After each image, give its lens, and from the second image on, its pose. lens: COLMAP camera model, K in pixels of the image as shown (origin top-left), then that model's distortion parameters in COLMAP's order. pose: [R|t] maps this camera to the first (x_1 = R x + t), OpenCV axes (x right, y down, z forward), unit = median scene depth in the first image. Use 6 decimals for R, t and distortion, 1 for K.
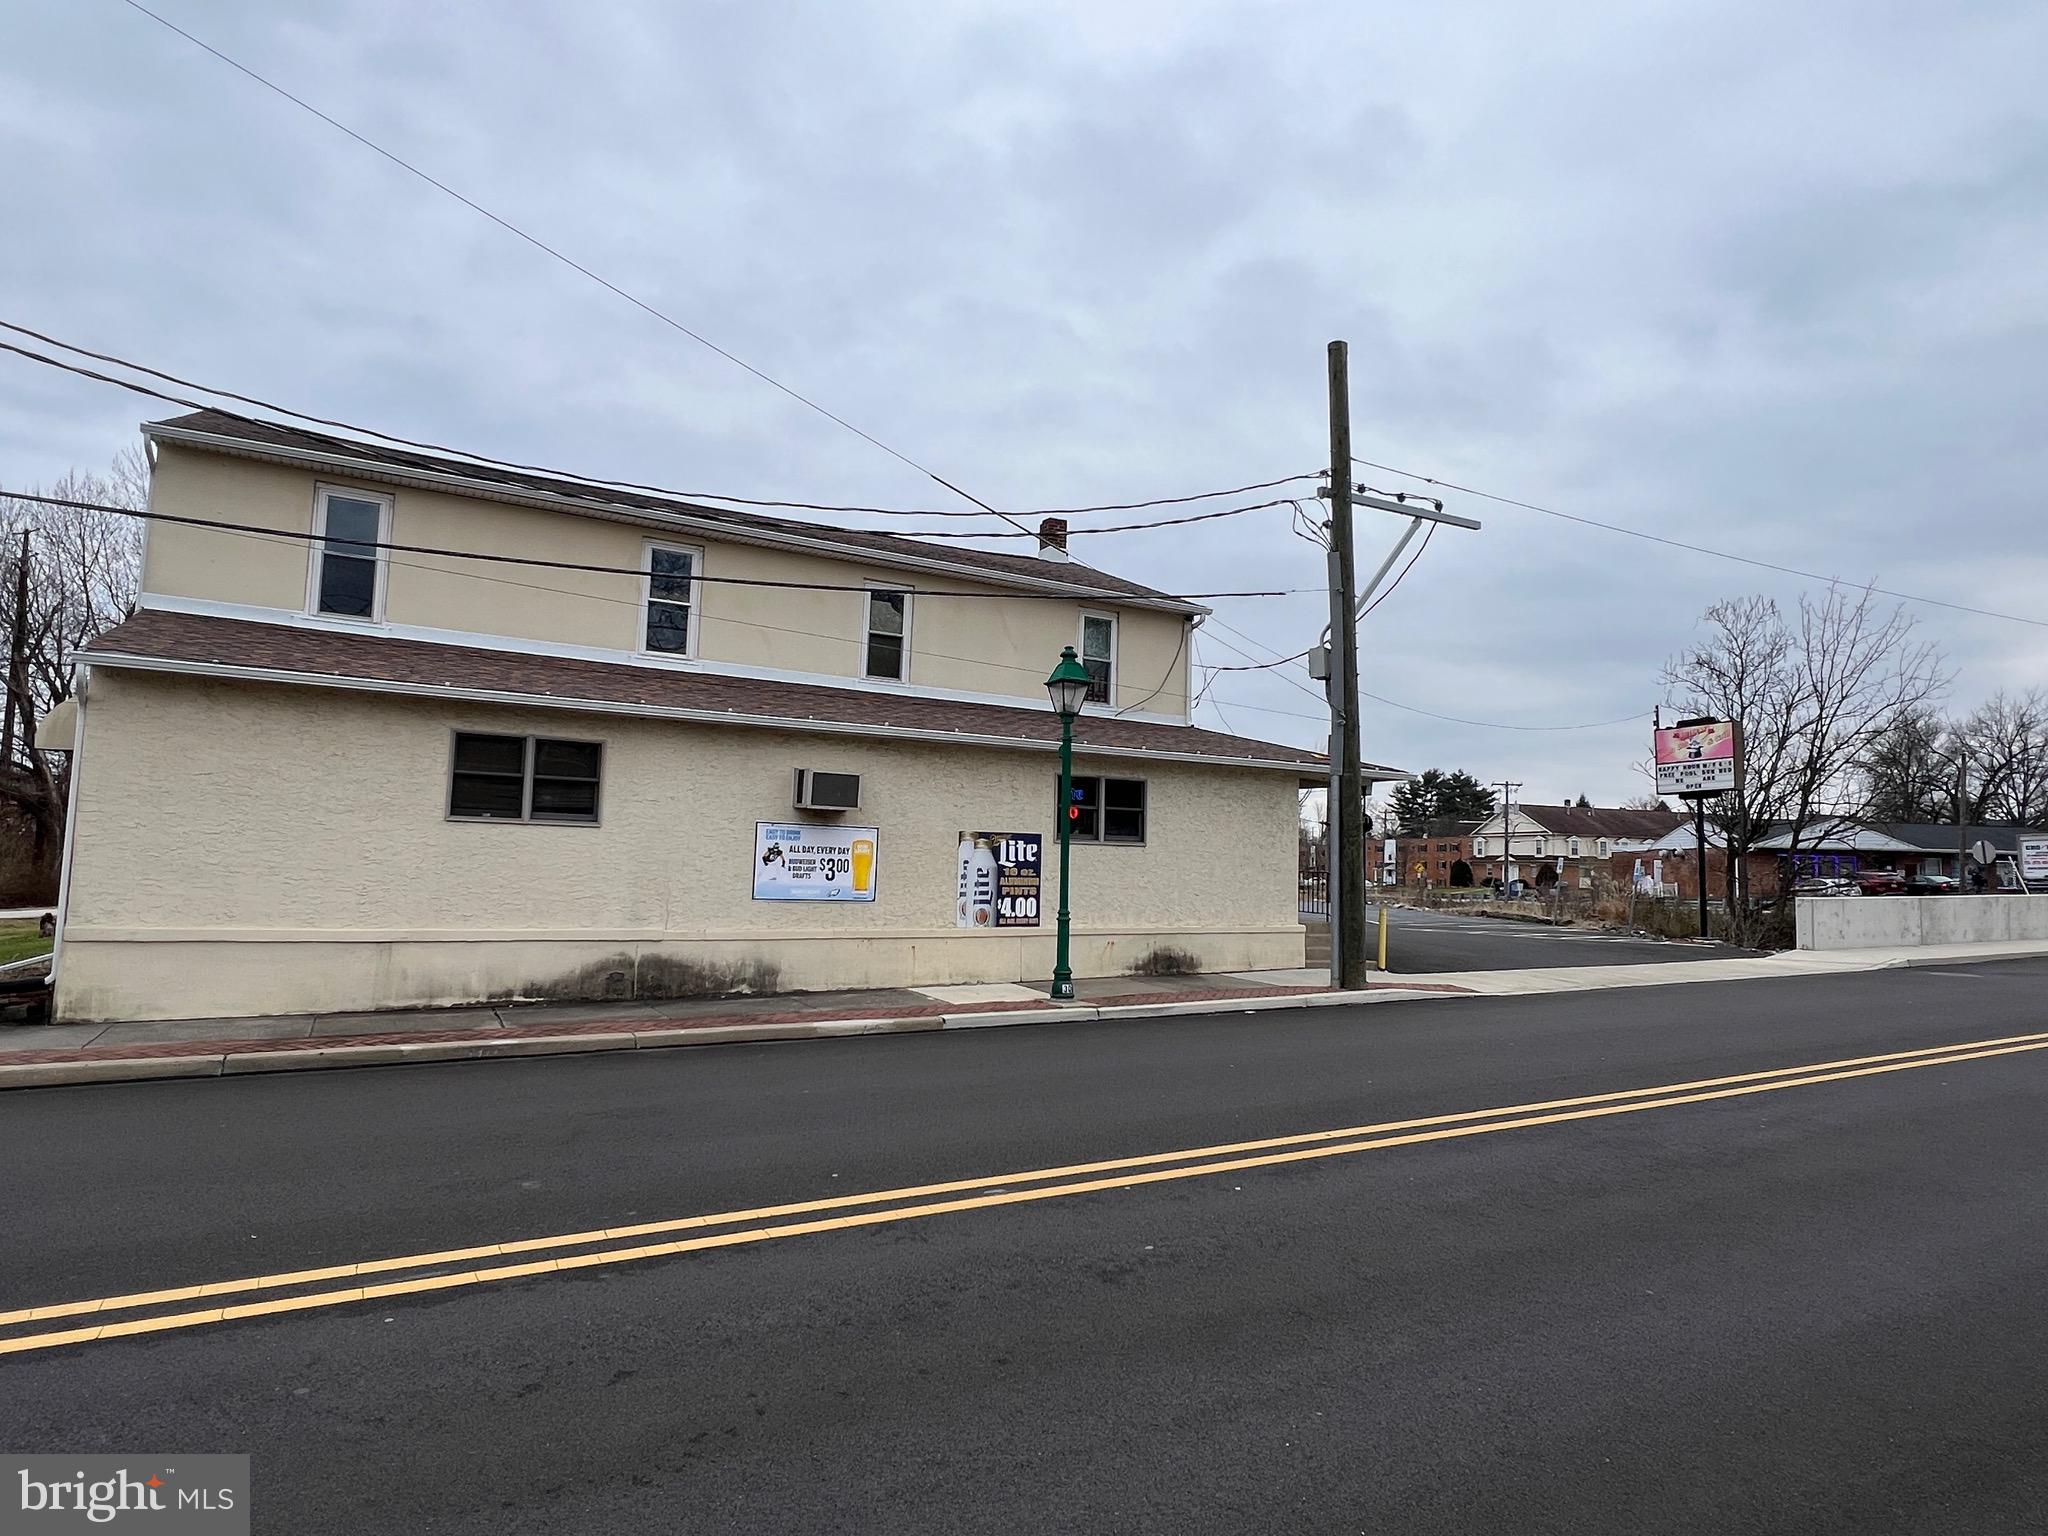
lens RADIAL K [[1142.6, 0, 1024.3], [0, 1142.6, 769.3], [0, 0, 1]] dist [-0.005553, -0.001212]
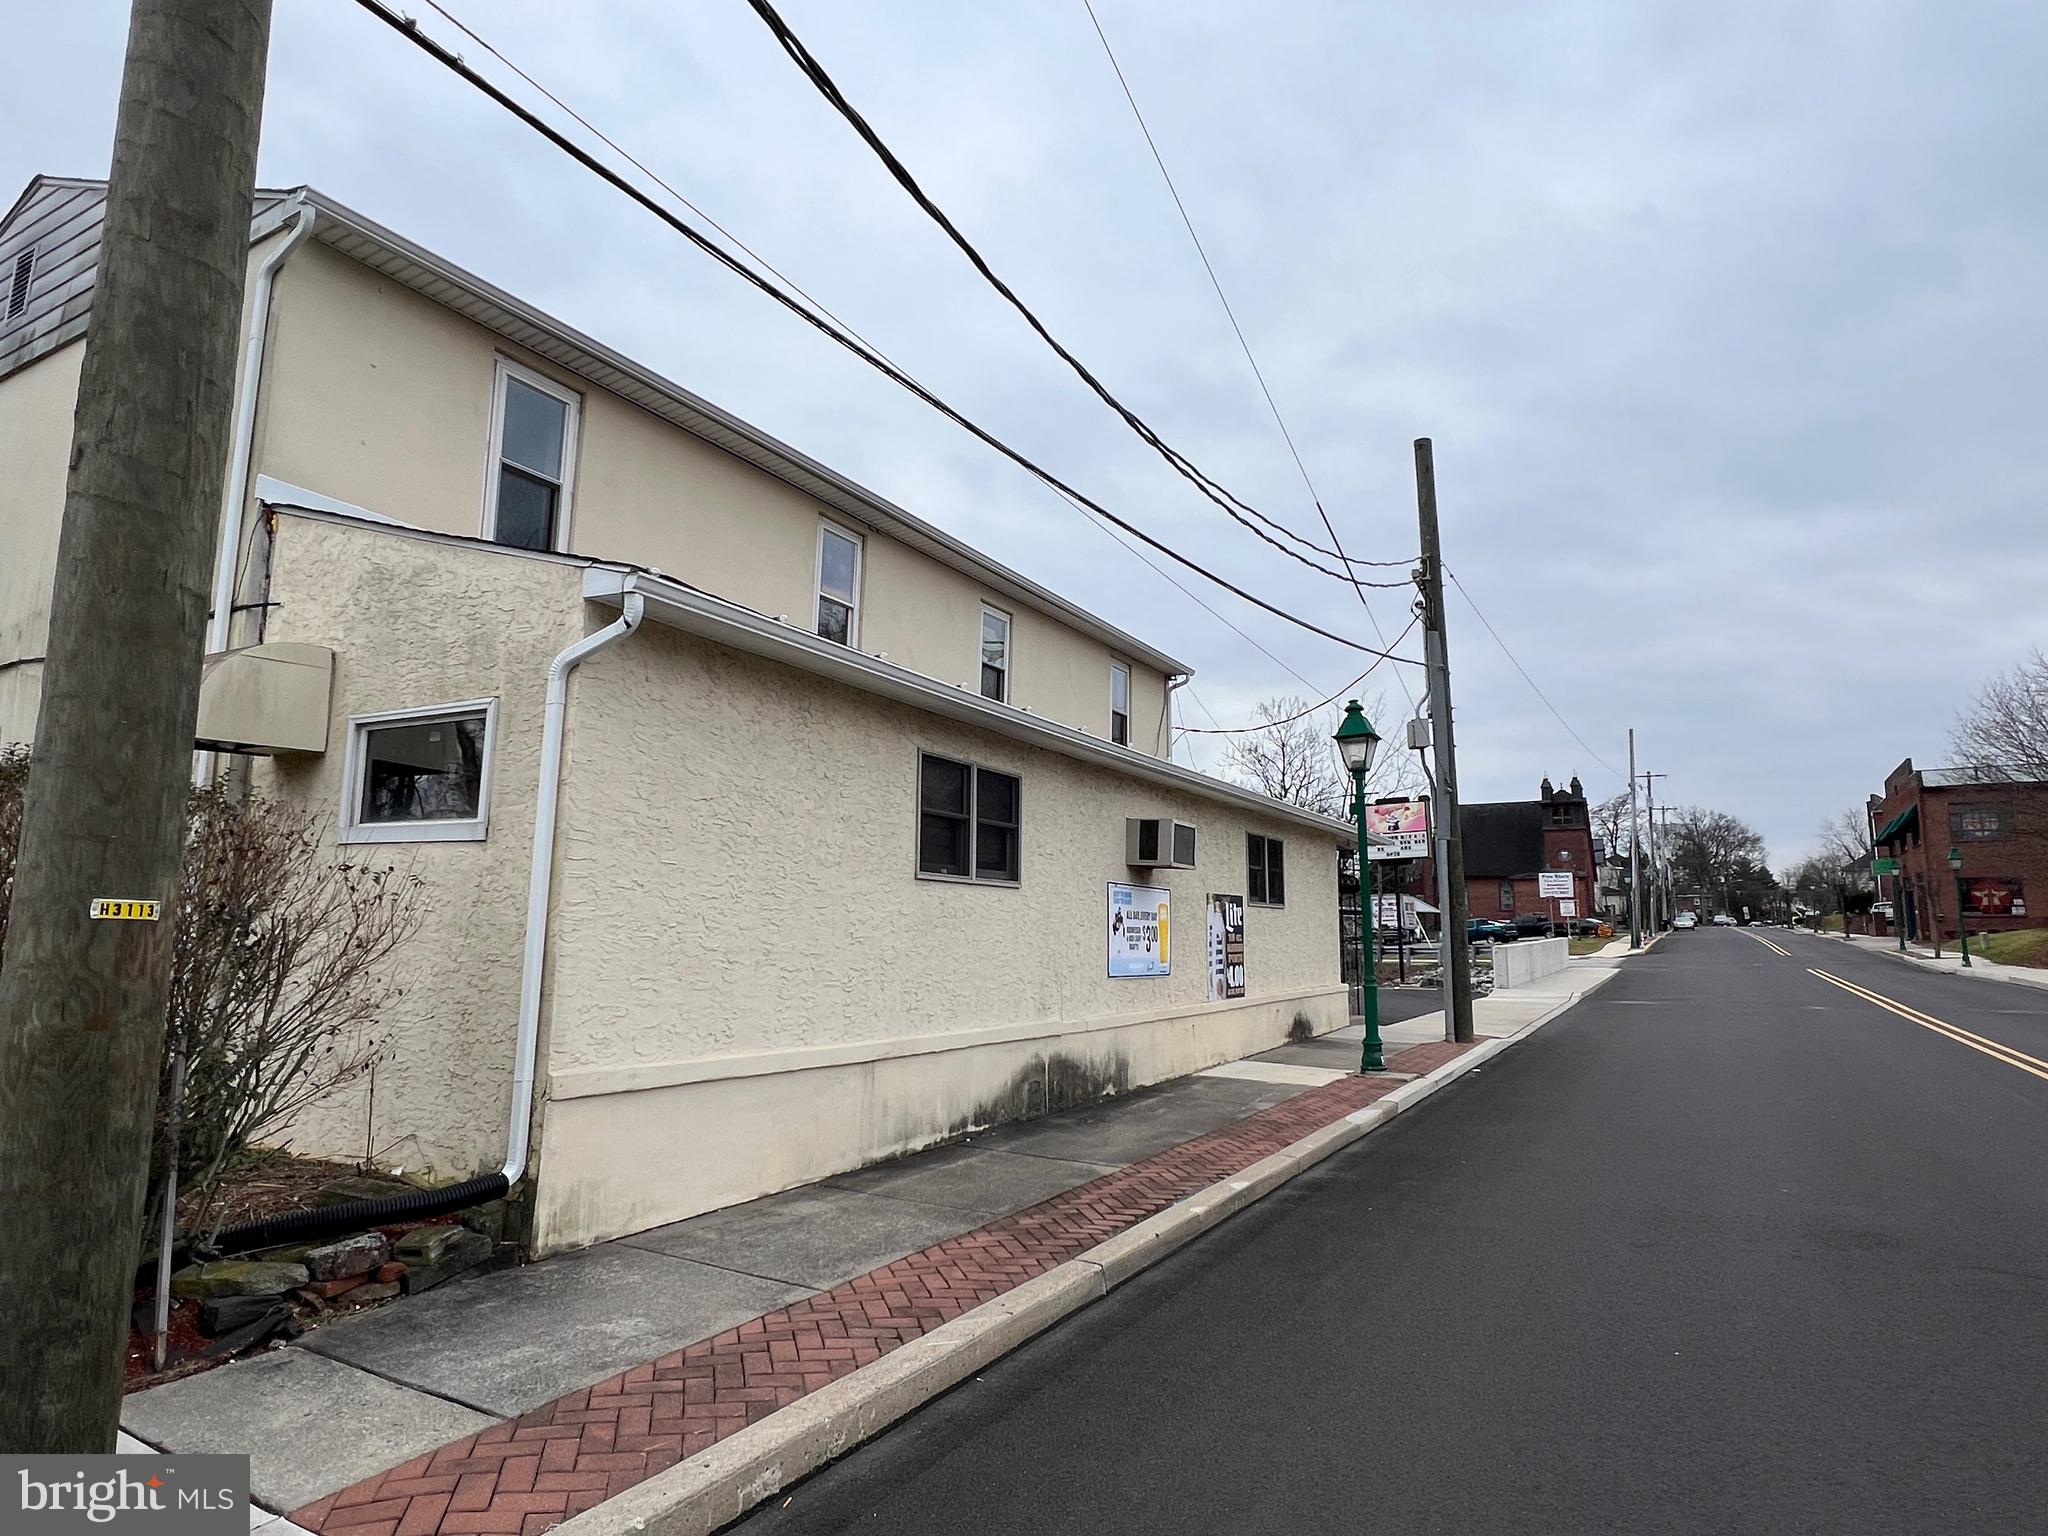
lens RADIAL K [[1142.6, 0, 1026.8], [0, 1142.6, 760.0], [0, 0, 1]] dist [-0.005553, -0.001212]
pose [[0.869410, 0.058795, 0.490581, -0.693143], [-0.030000, 0.997344, -0.066364, 0.014668], [-0.493180, 0.042980, 0.868865, 0.310548]]
